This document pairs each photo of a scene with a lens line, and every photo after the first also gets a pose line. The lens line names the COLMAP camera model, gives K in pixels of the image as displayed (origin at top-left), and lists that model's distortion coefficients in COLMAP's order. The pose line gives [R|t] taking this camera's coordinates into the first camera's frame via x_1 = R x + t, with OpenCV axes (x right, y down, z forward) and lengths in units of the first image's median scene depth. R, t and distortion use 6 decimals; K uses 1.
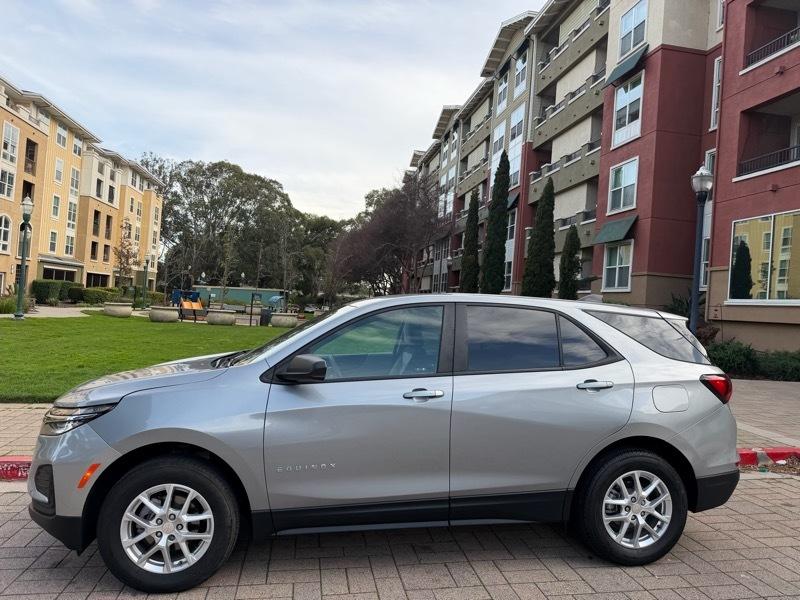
lens RADIAL K [[568.0, 0, 403.4], [0, 568.0, 298.9], [0, 0, 1]] dist [0.051247, -0.074385]
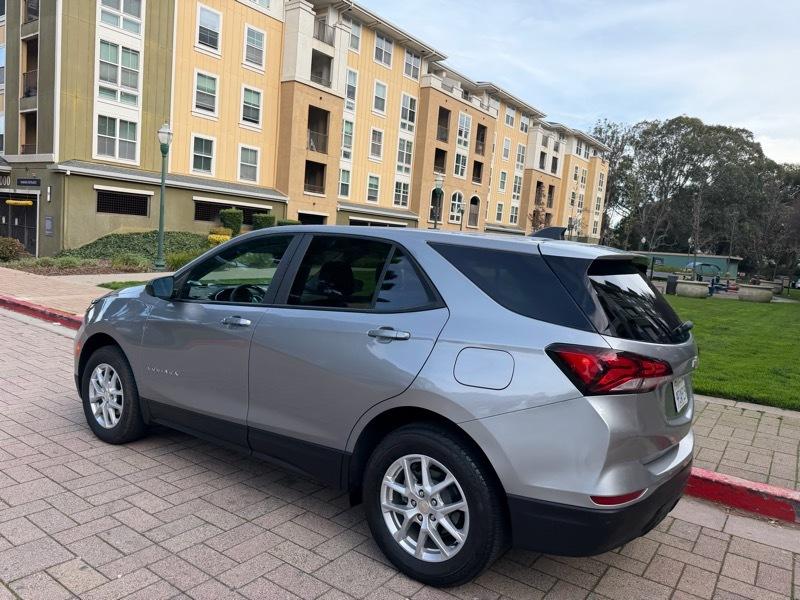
lens RADIAL K [[567.4, 0, 398.5], [0, 567.4, 302.8], [0, 0, 1]] dist [0.103743, -0.166654]
pose [[0.696894, 0.070804, -0.713670, 0.095490], [-0.027121, 0.997005, 0.072430, 0.005544], [0.716661, -0.031121, 0.696727, 0.050299]]
